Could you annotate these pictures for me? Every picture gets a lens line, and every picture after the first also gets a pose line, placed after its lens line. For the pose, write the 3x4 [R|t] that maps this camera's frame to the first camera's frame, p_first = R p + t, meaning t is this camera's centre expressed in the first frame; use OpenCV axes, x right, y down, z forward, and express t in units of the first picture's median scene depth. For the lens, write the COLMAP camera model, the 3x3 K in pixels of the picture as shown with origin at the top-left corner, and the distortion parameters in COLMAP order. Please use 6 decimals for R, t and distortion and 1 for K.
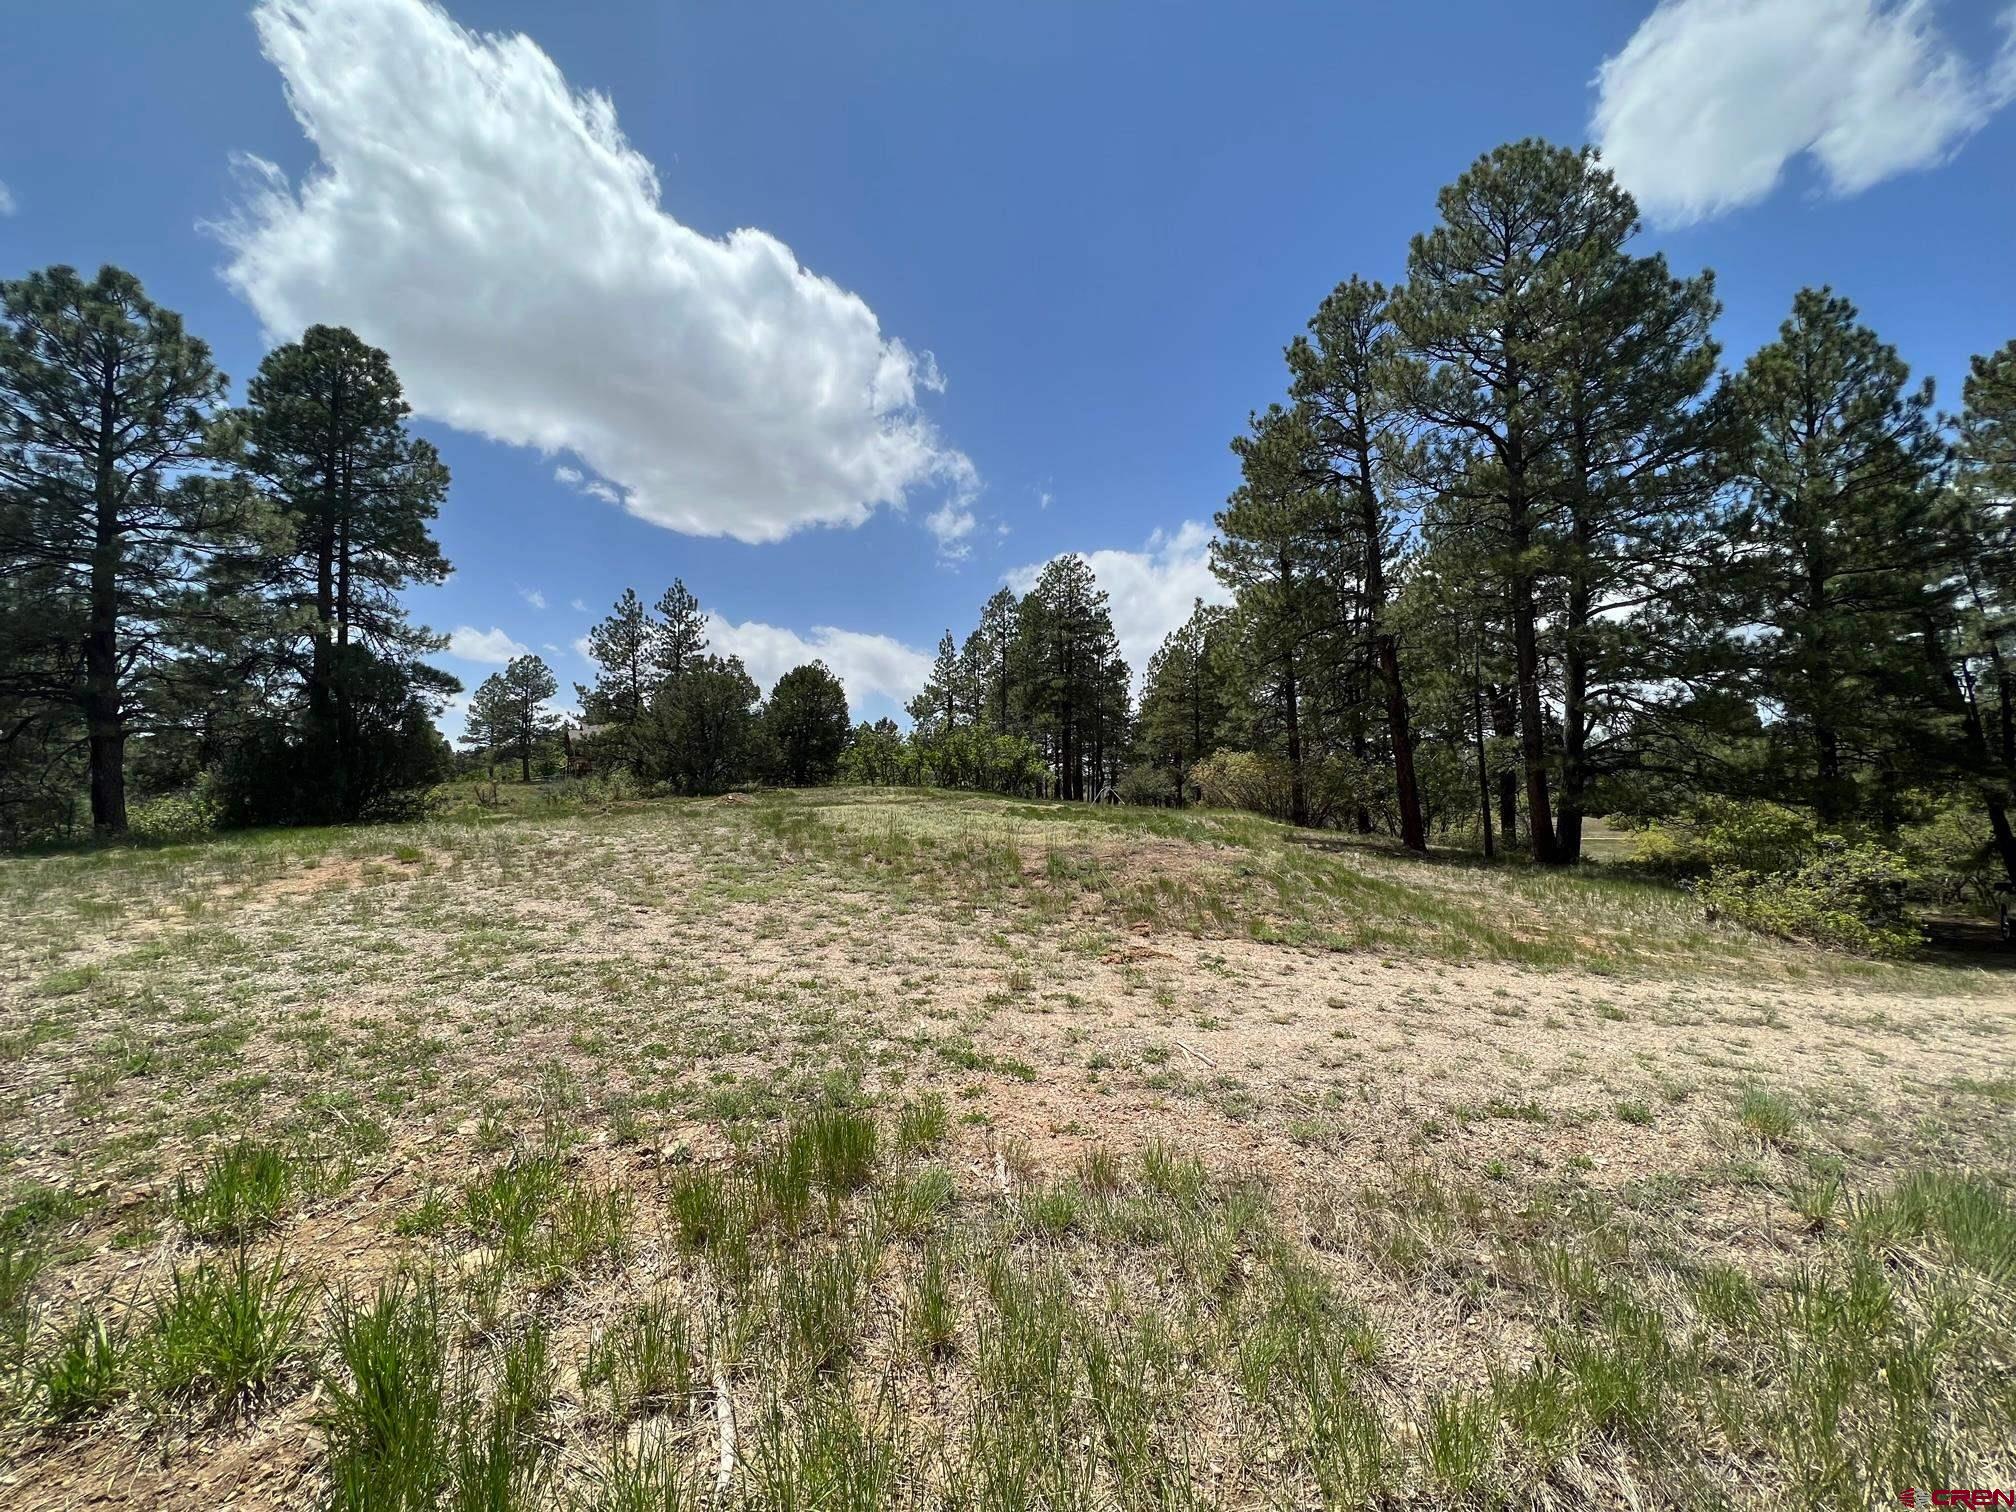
lens RADIAL K [[810.1, 0, 1008.0], [0, 810.1, 756.0], [0, 0, 1]] dist [0.000505, 0.000567]
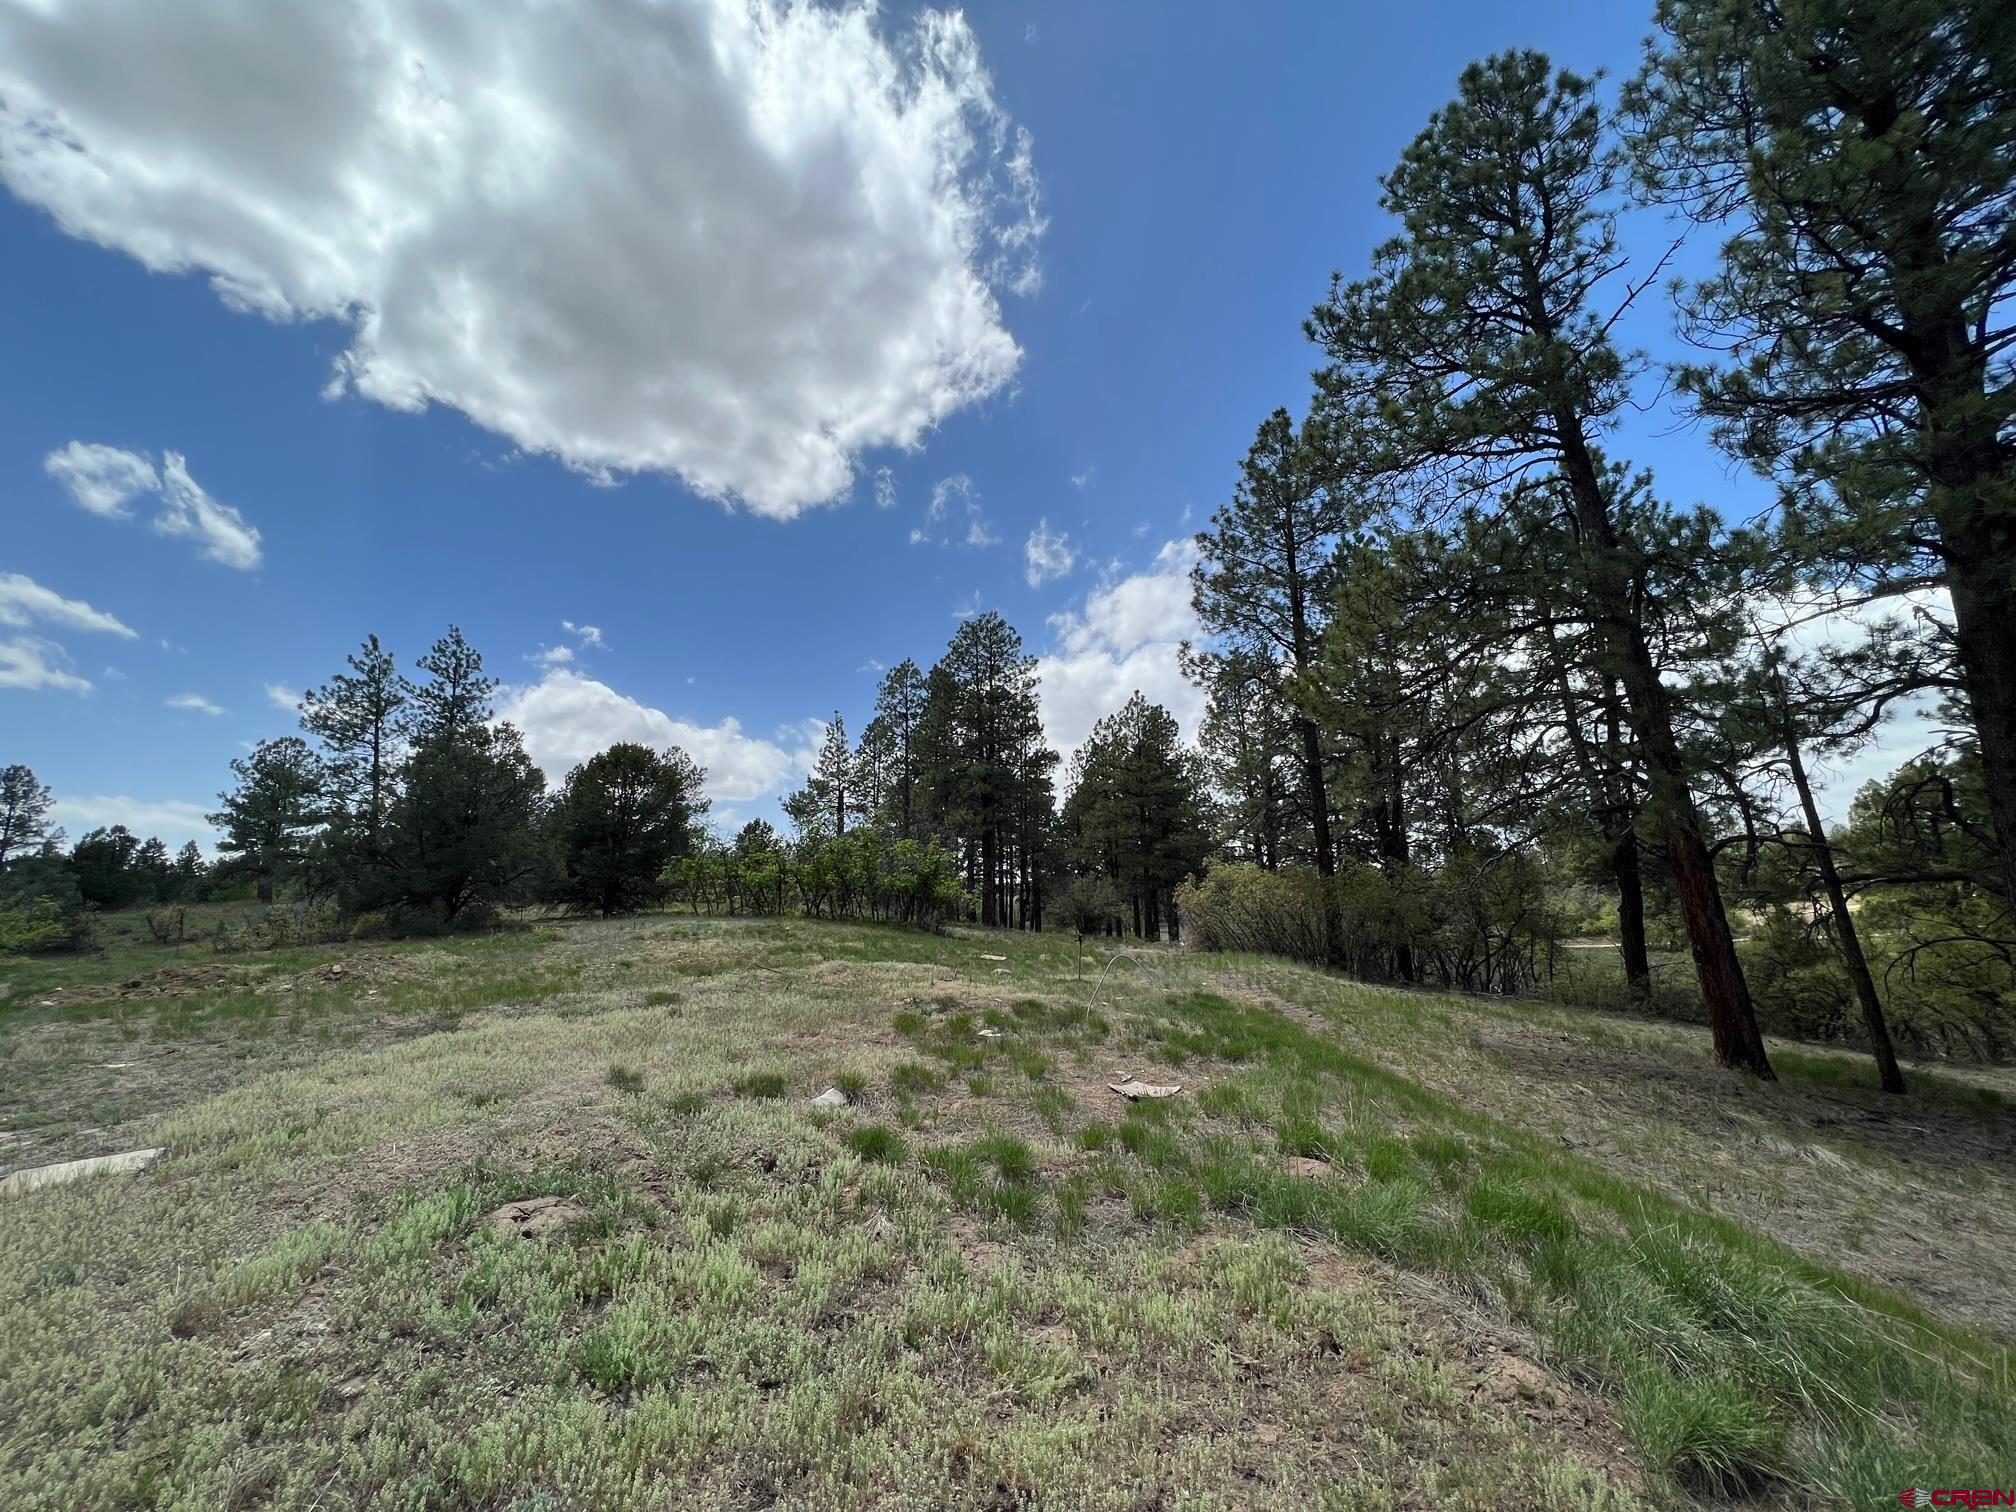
lens RADIAL K [[810.1, 0, 1008.0], [0, 810.1, 756.0], [0, 0, 1]] dist [0.000505, 0.000567]
pose [[0.992981, 0.007053, 0.118061, 0.000855], [0.008180, 0.991734, -0.128051, -0.005383], [-0.117988, 0.128118, 0.984715, 0.234815]]
